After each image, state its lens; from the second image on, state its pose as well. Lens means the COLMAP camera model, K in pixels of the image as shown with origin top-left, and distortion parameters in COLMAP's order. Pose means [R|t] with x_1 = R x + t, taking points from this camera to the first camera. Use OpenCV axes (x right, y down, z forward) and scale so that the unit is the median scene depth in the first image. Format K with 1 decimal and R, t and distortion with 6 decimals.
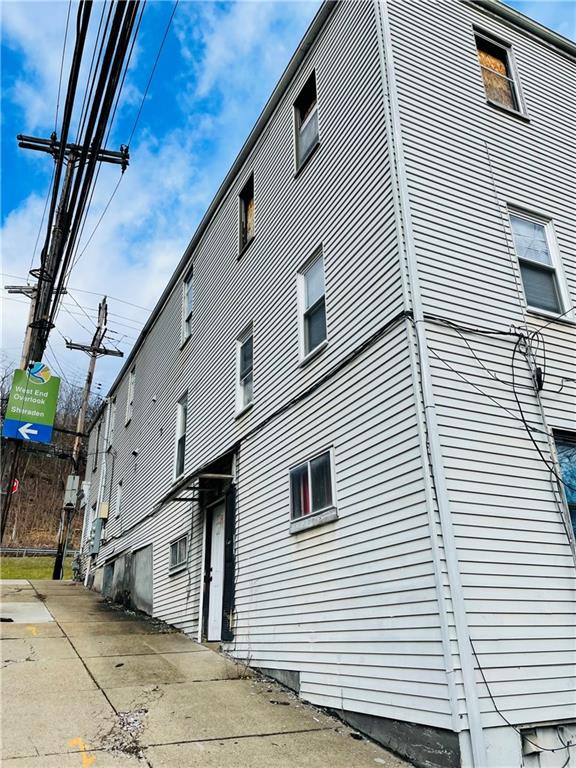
lens RADIAL K [[591.5, 0, 288.1], [0, 591.5, 386.9], [0, 0, 1]] dist [0.047430, -0.041942]
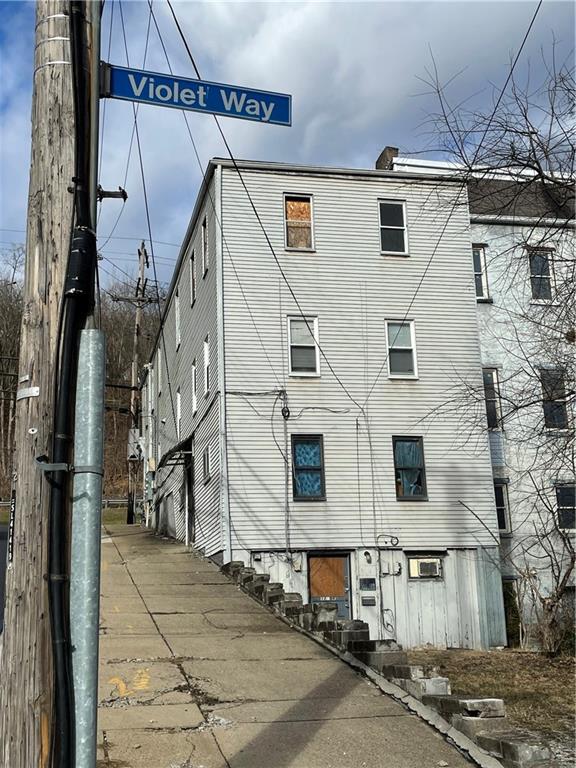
lens RADIAL K [[924.7, 0, 287.3], [0, 924.7, 382.8], [0, 0, 1]] dist [0.011804, 0.000000]
pose [[0.973814, -0.077604, -0.213690, 0.367858], [0.109634, 0.983724, 0.142365, -0.191483], [0.199164, -0.162064, 0.966472, -0.722911]]
